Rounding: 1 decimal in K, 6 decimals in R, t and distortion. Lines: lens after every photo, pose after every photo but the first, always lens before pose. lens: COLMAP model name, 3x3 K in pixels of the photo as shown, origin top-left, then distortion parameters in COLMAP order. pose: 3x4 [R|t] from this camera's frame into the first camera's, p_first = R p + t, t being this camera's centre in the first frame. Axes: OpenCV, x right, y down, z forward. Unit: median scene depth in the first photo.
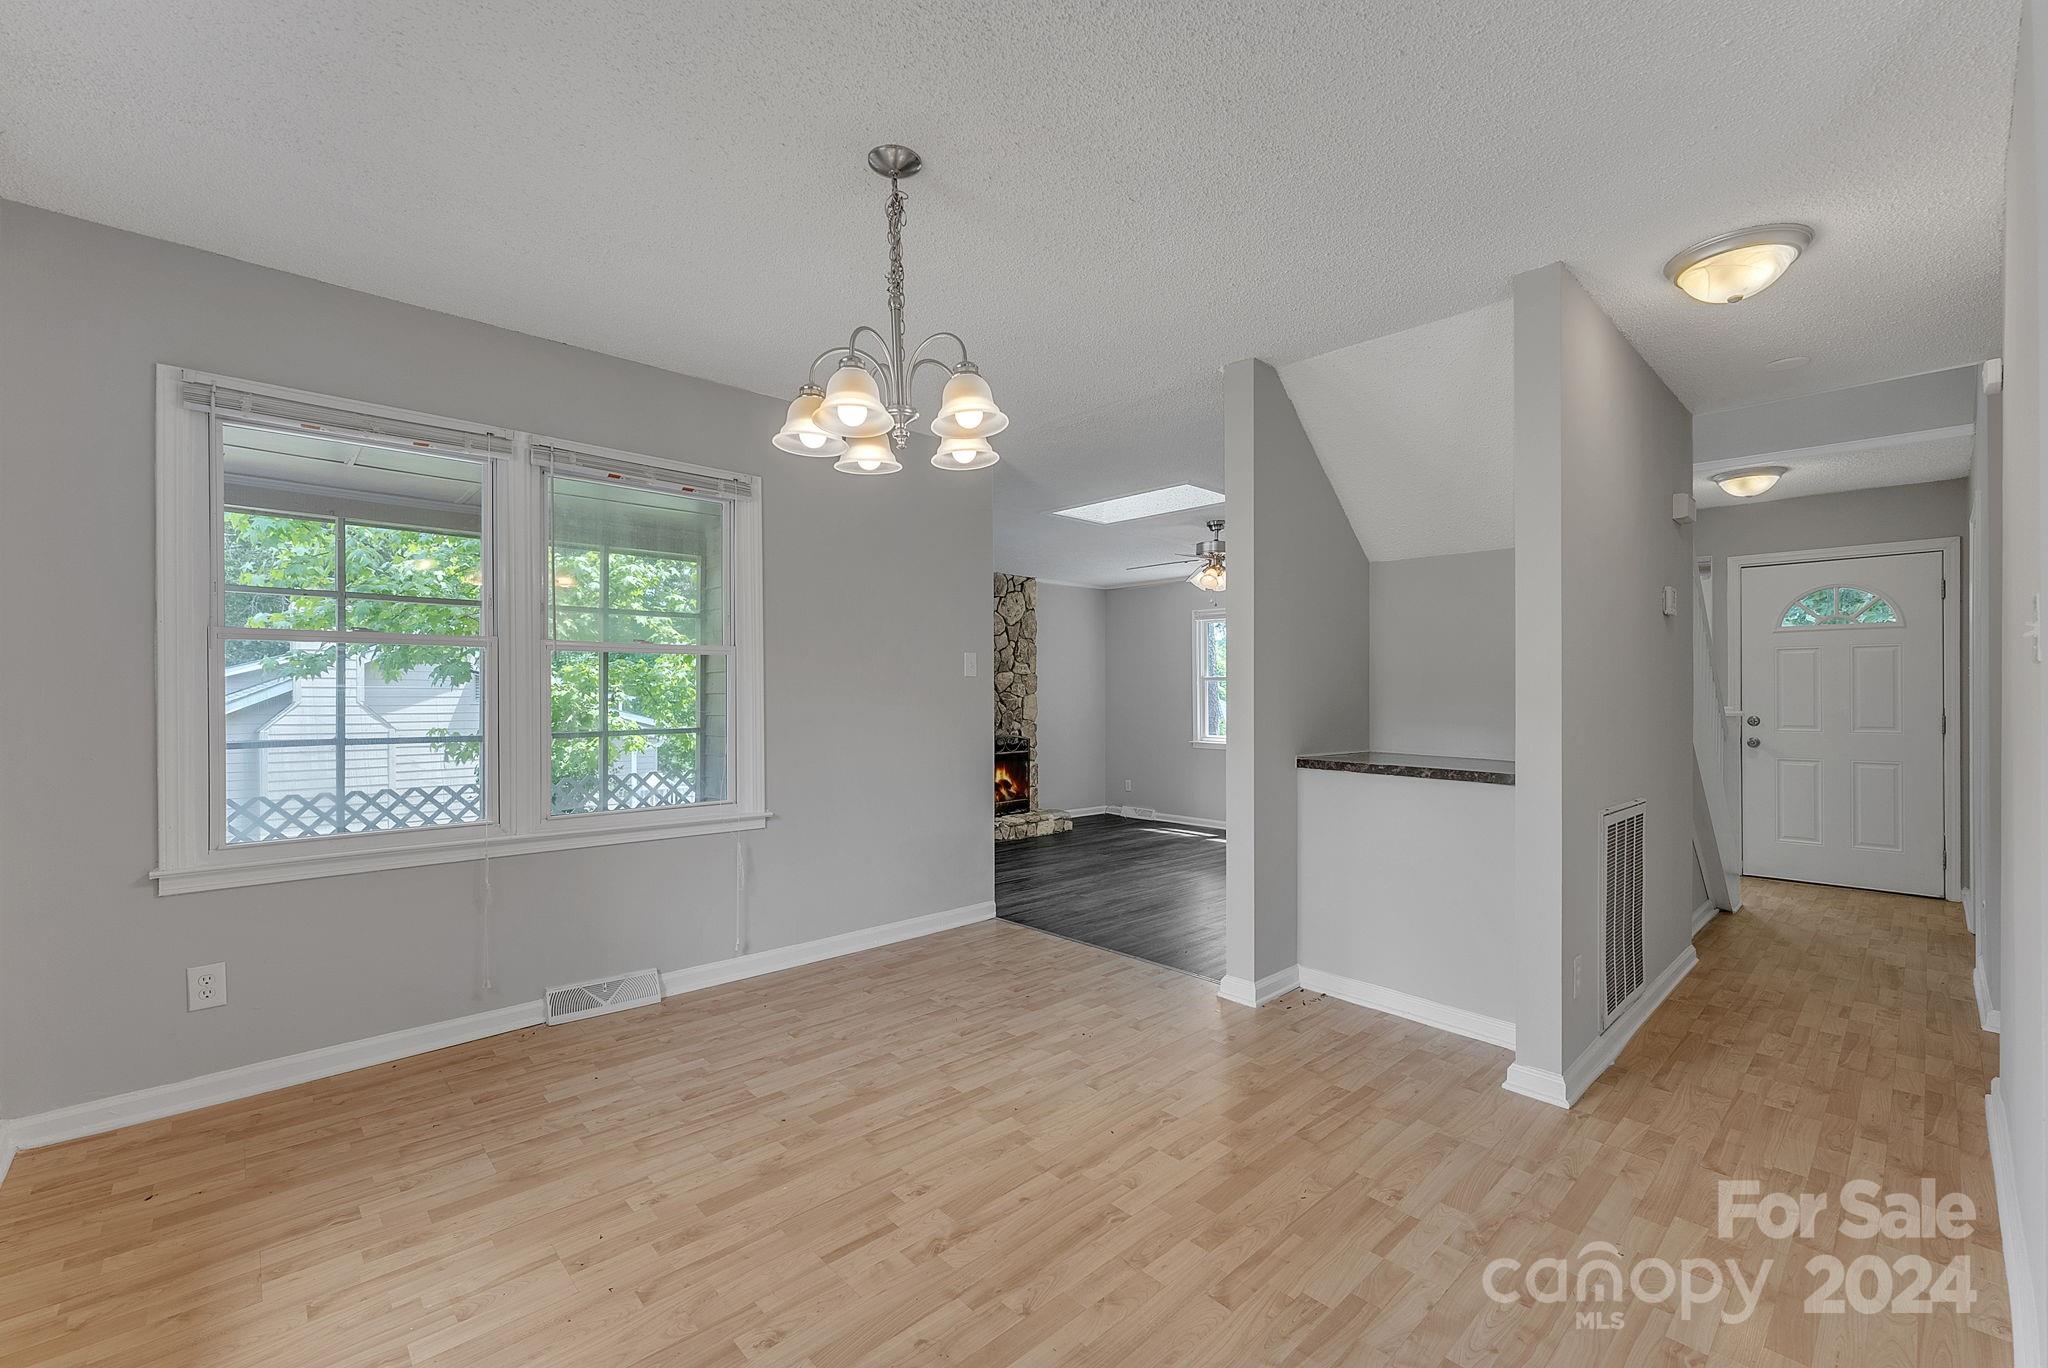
lens RADIAL K [[844.8, 0, 1024.0], [0, 844.8, 684.0], [0, 0, 1]] dist [0.001810, -0.000100]
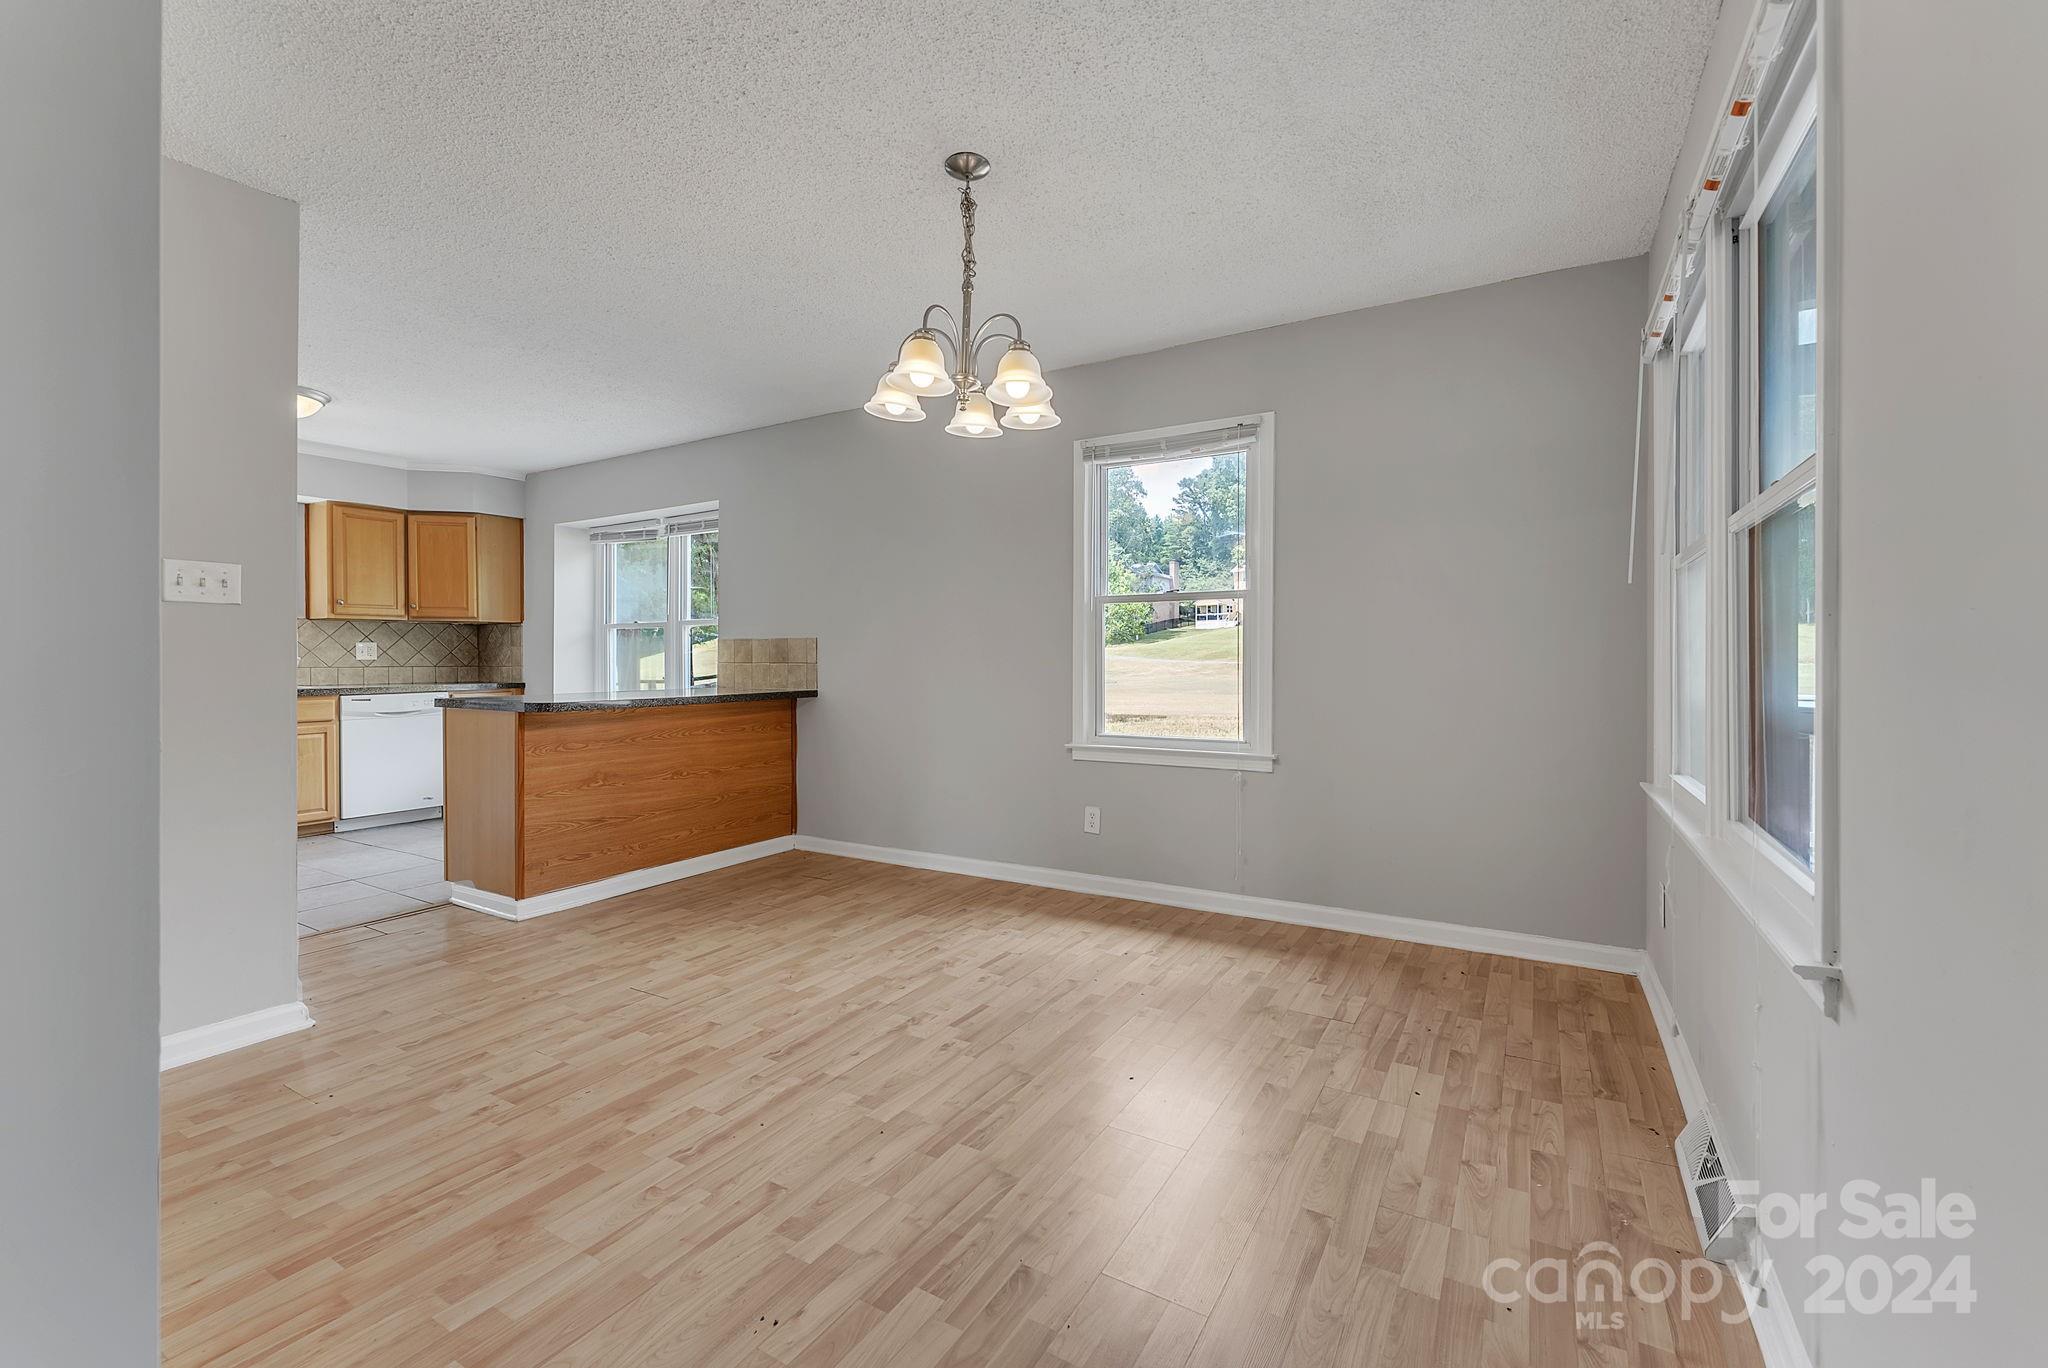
lens RADIAL K [[851.6, 0, 1033.4], [0, 851.6, 665.2], [0, 0, 1]] dist [-0.003052, -0.000472]
pose [[-0.958185, 0.000848, -0.286148, 0.097288], [0.002898, 0.999973, -0.006739, 0.078114], [0.286134, -0.007287, -0.958162, 2.131057]]
